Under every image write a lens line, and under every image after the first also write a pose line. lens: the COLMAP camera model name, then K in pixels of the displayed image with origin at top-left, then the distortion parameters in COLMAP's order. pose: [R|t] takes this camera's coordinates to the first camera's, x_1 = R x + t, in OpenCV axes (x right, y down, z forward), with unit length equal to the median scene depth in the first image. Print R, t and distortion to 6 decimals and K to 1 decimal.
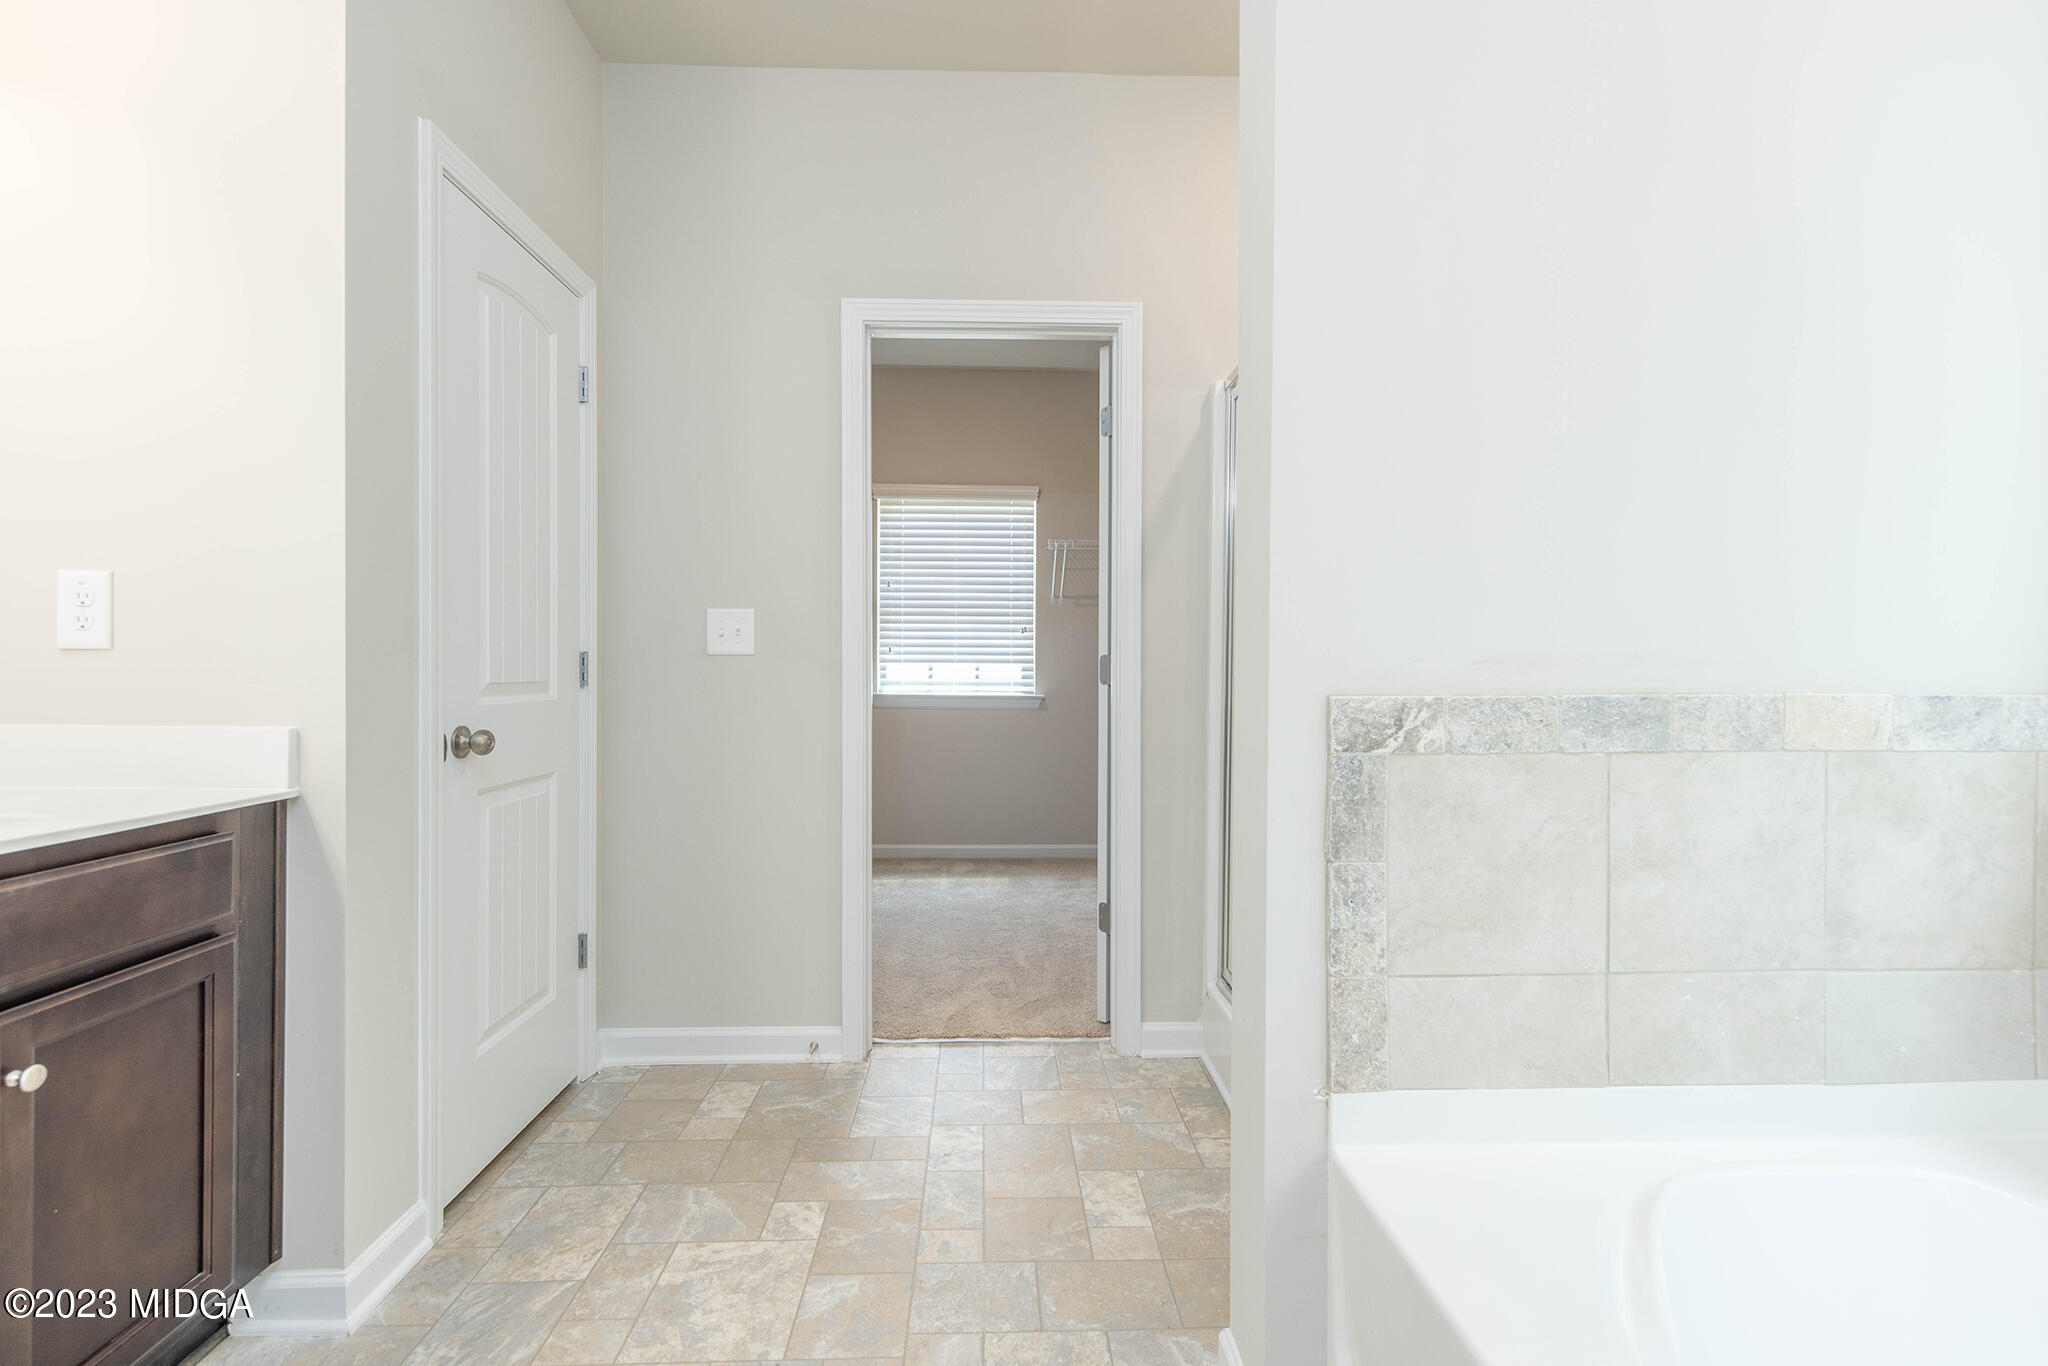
lens RADIAL K [[959.3, 0, 1019.2], [0, 959.3, 671.6], [0, 0, 1]] dist [-0.001779, -0.000218]
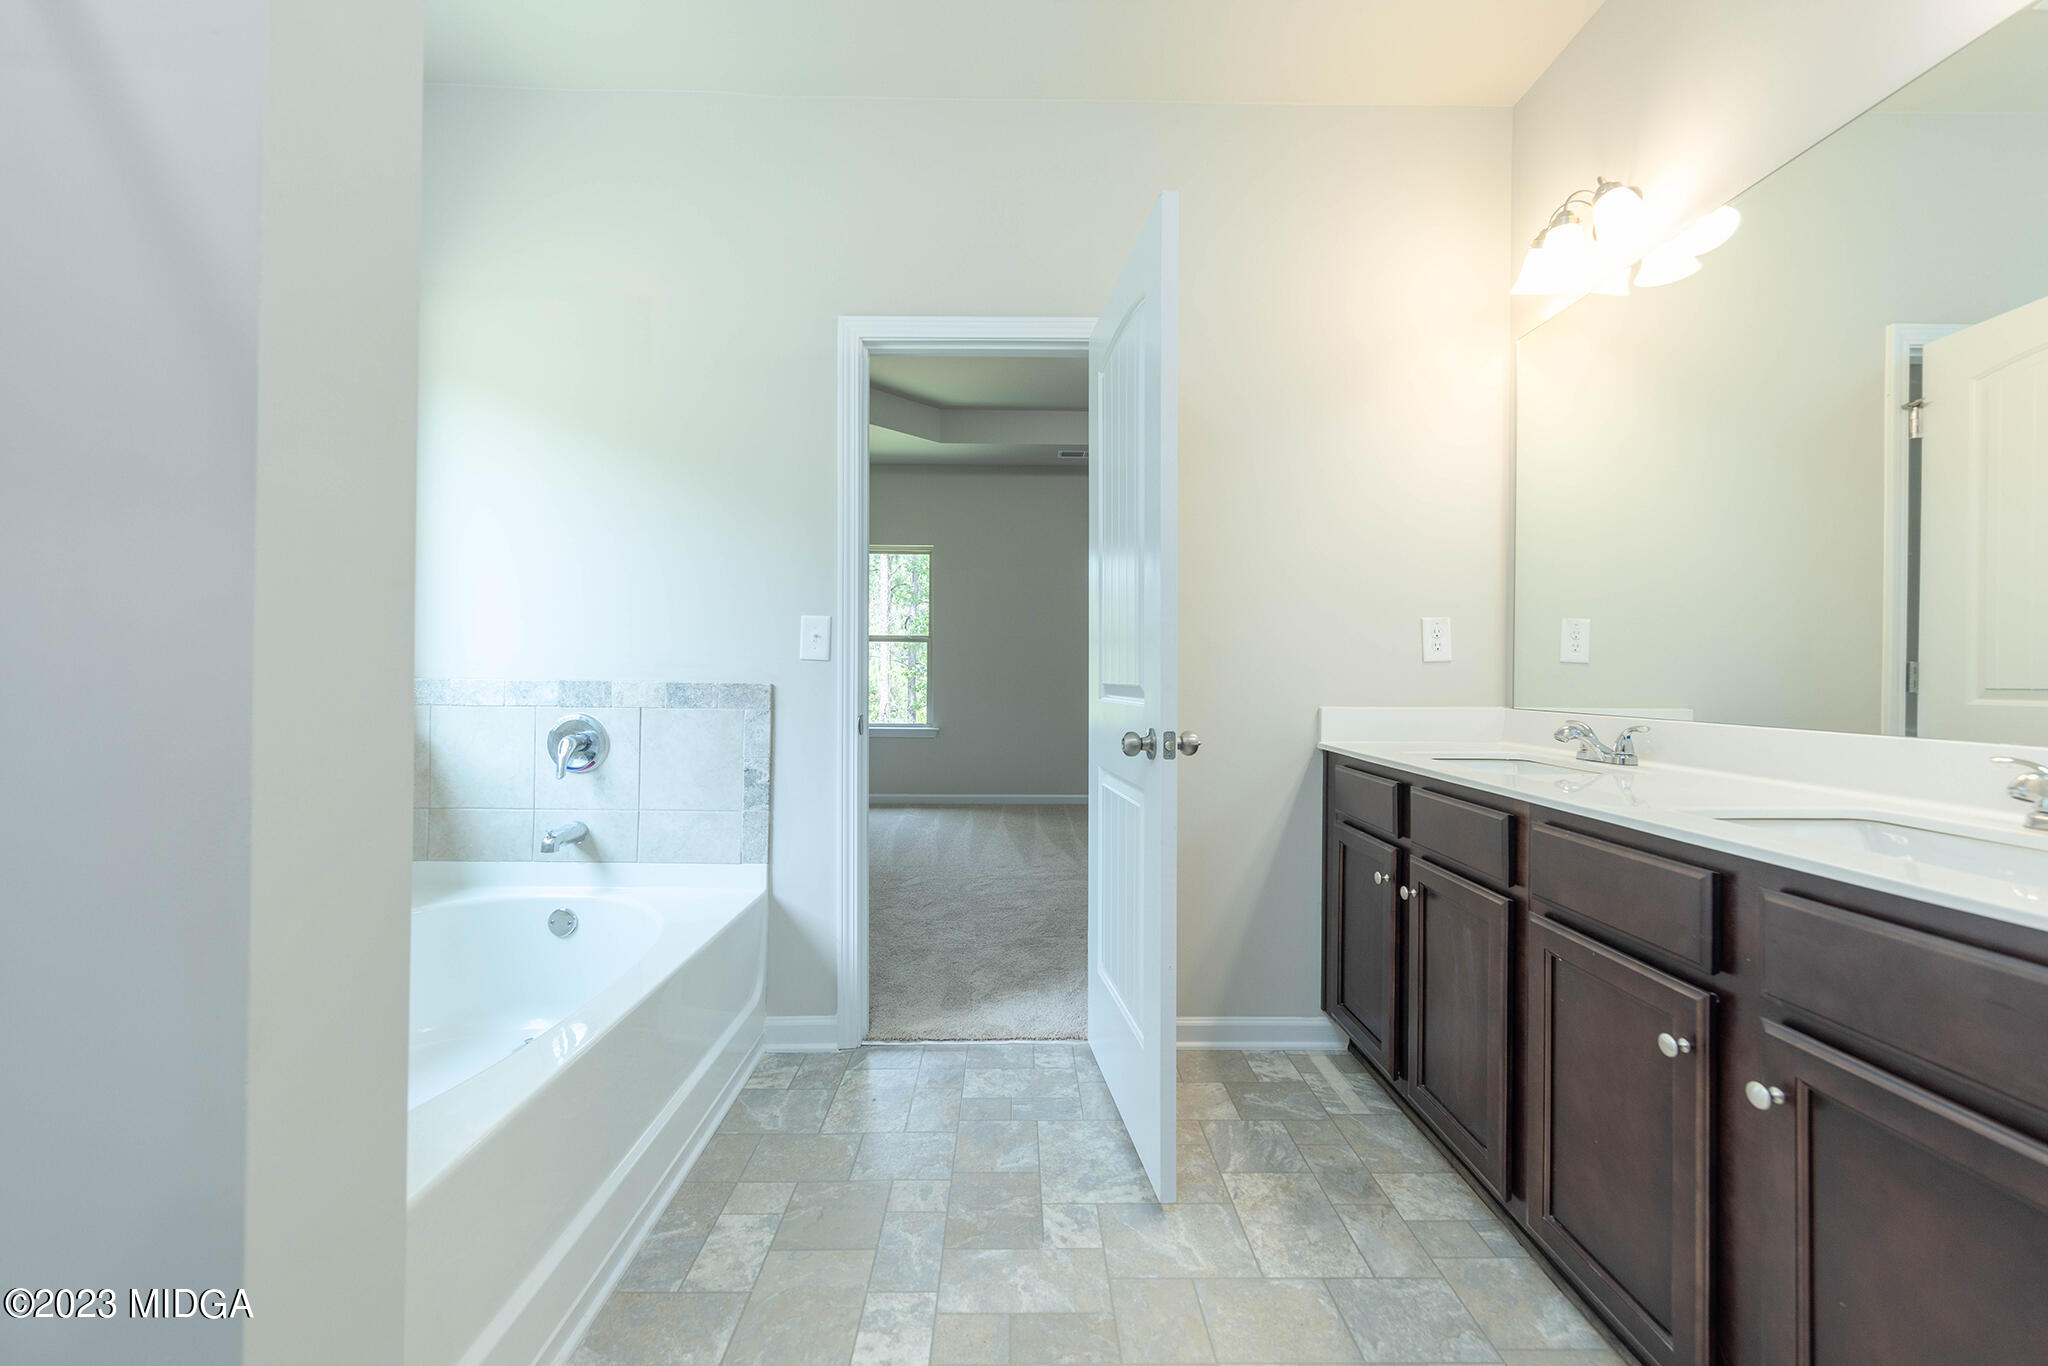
lens RADIAL K [[790.4, 0, 1028.2], [0, 790.4, 676.7], [0, 0, 1]] dist [0.001178, 0.000389]
pose [[-0.999856, -0.009377, 0.014160, -0.703339], [-0.009310, 0.999945, 0.004819, -0.010329], [-0.014205, 0.004686, -0.999888, 6.586679]]
